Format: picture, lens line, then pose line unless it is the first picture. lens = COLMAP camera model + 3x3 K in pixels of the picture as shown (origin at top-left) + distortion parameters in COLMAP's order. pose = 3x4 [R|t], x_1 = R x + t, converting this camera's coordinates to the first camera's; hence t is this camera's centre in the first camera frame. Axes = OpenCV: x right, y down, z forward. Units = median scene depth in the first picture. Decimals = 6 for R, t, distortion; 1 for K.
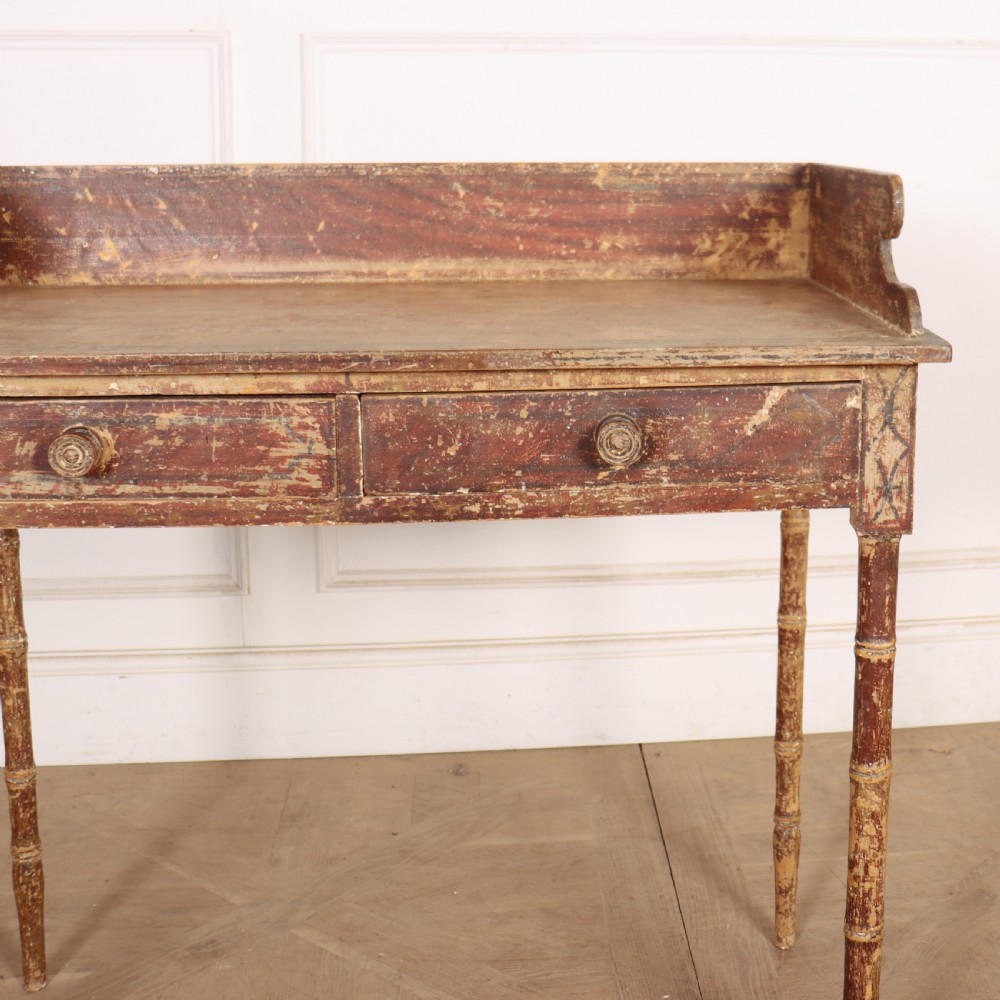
lens RADIAL K [[1565.7, 0, 748.6], [0, 1565.7, 354.7], [0, 0, 1]] dist [-0.187706, 0.176339]
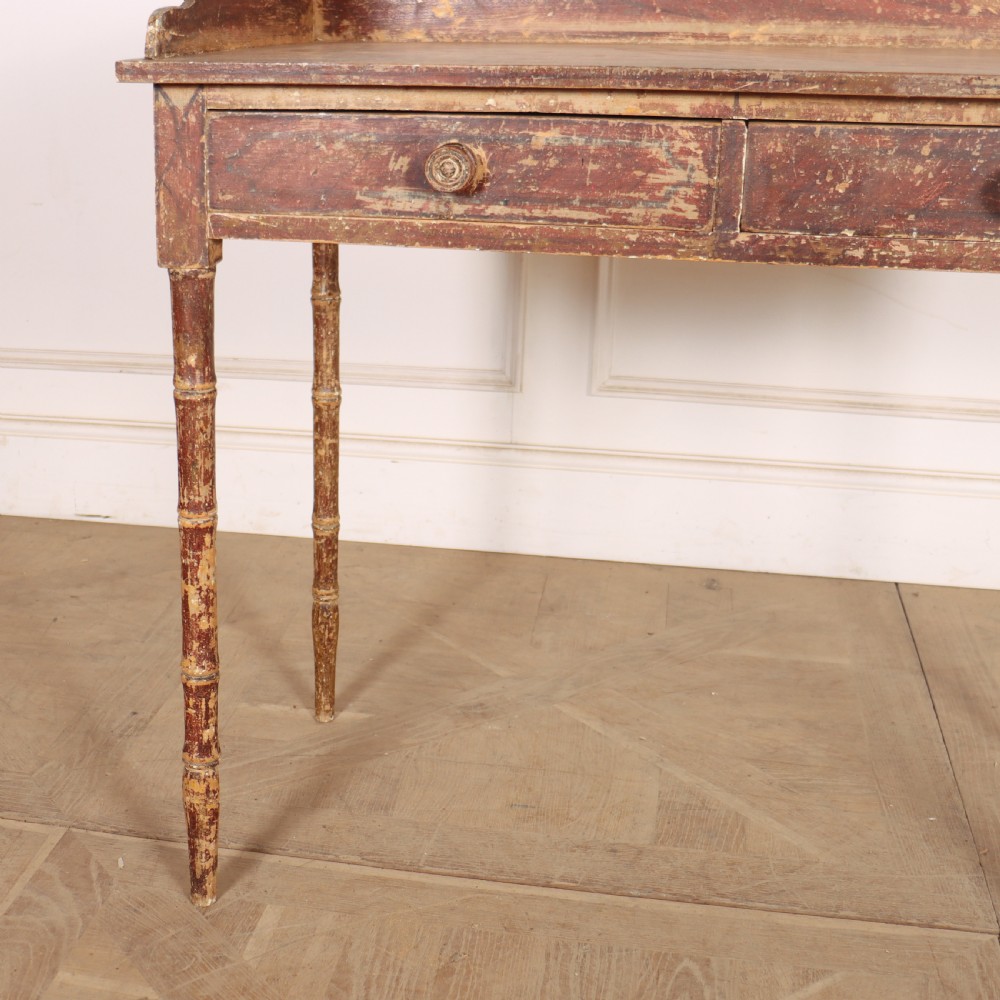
lens RADIAL K [[1516.3, 0, 297.4], [0, 1516.3, 603.1], [0, 0, 1]] dist [-0.174551, 0.150760]
pose [[0.917056, 0.130705, -0.376729, -0.096050], [-0.037492, 0.968831, 0.244870, 0.076102], [0.396992, -0.210435, 0.893372, 0.024664]]
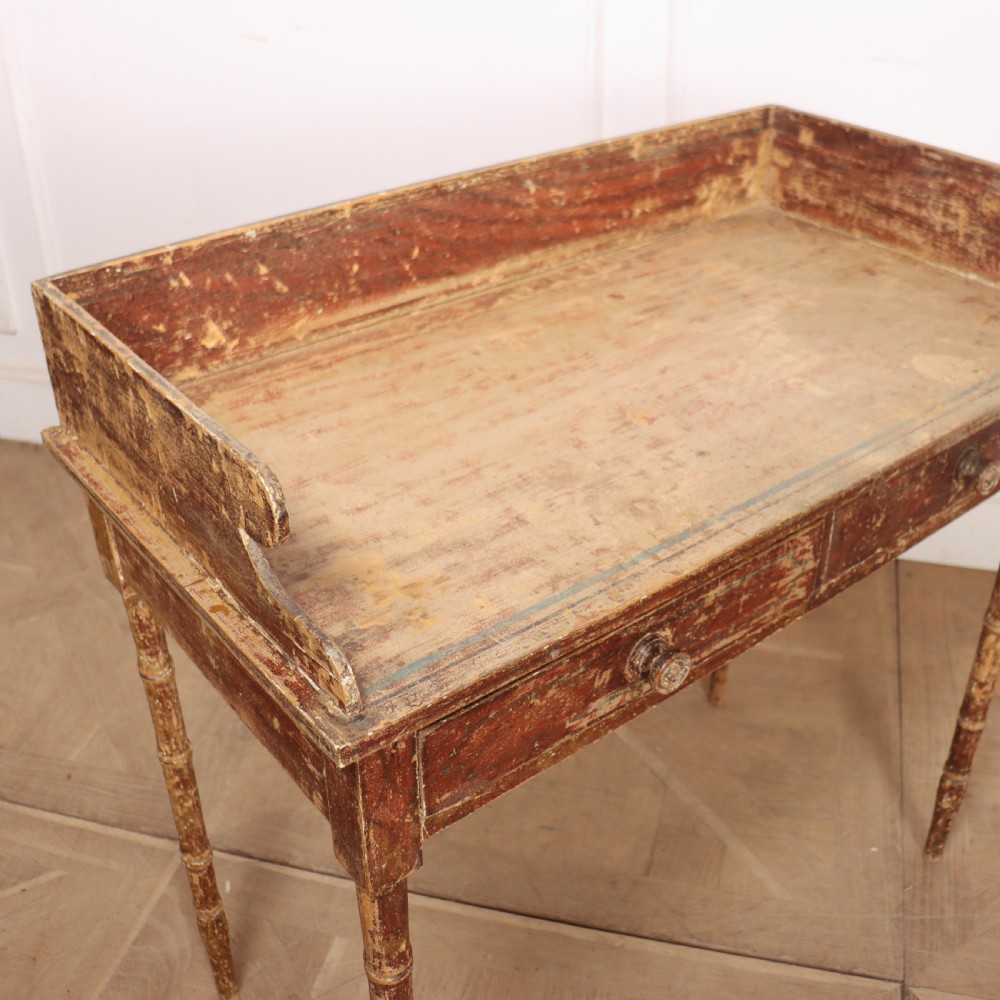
lens RADIAL K [[1214.1, 0, 519.2], [0, 1214.1, 487.5], [0, 0, 1]] dist [-0.174067, 0.127583]
pose [[0.862296, -0.275983, 0.424592, -0.586502], [0.087454, 0.907004, 0.411941, -0.255694], [-0.498795, -0.318083, 0.806242, 0.344945]]
